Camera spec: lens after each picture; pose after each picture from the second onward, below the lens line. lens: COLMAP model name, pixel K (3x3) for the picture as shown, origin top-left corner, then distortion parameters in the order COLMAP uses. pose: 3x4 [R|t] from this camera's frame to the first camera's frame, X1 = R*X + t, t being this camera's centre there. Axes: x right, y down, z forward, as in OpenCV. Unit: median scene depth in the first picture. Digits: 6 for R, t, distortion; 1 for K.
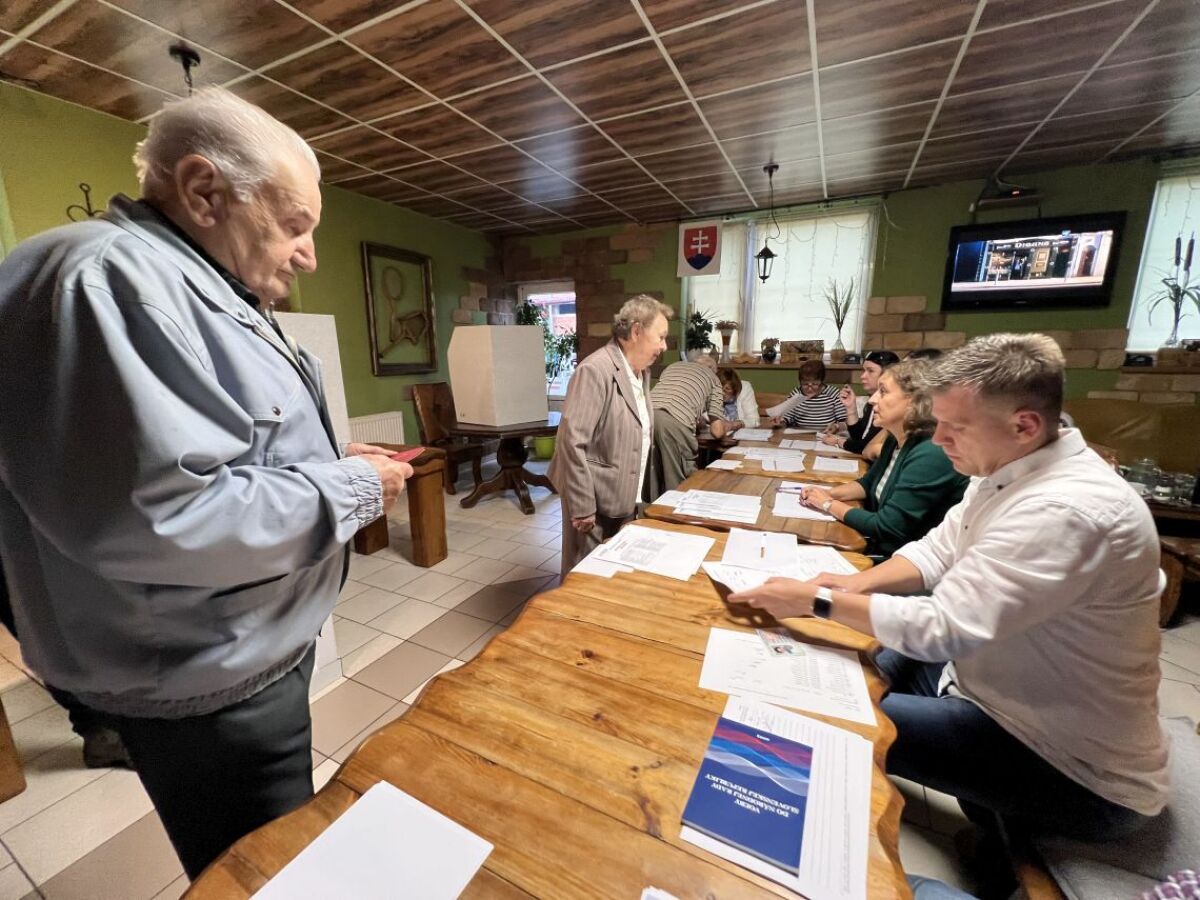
lens RADIAL K [[477.5, 0, 603.8], [0, 477.5, 456.2], [0, 0, 1]] dist [-0.000346, 0.000124]
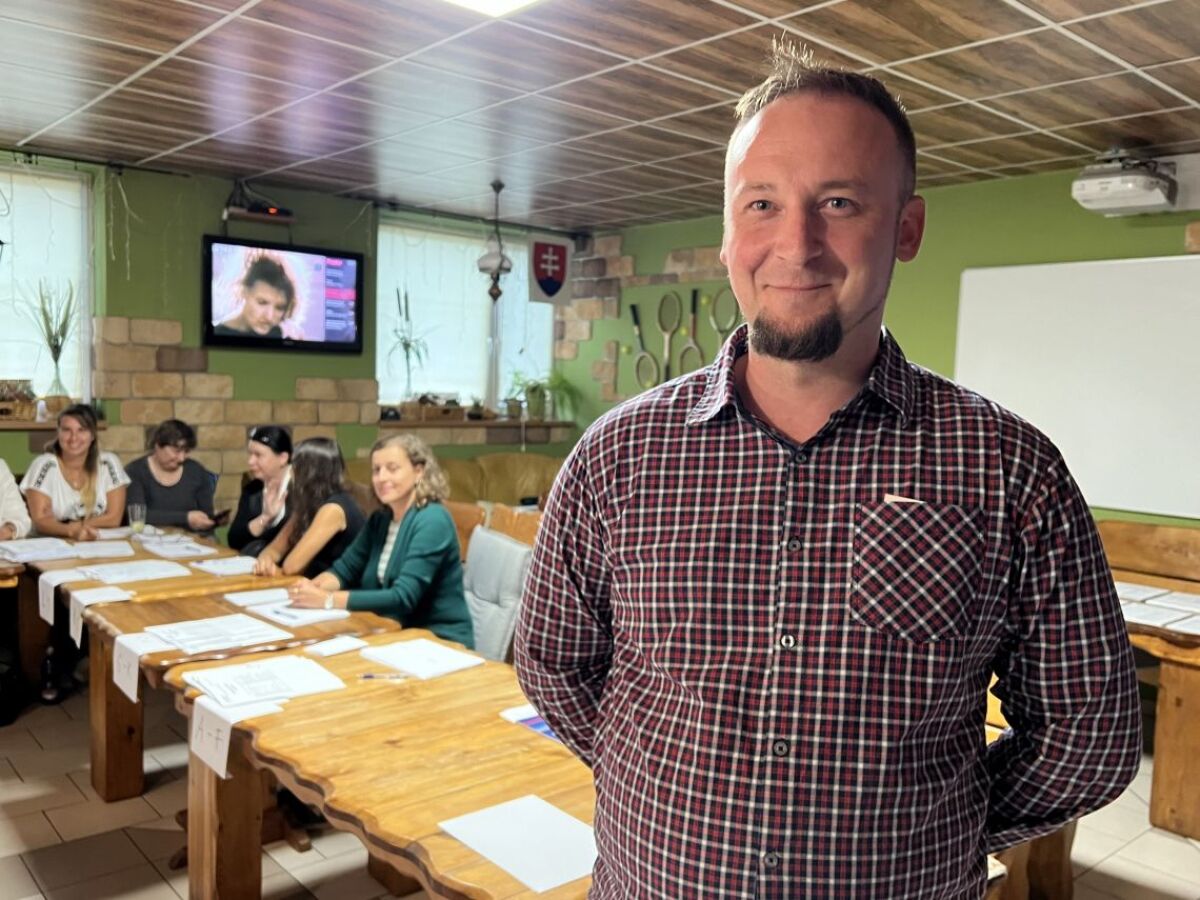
lens RADIAL K [[1026.7, 0, 605.0], [0, 1026.7, 481.0], [0, 0, 1]] dist [0.010064, 0.002373]
pose [[0.373907, -0.071505, 0.924706, -0.519223], [0.169827, 0.985445, 0.007532, -0.020176], [-0.911785, 0.154223, 0.380608, -0.090829]]
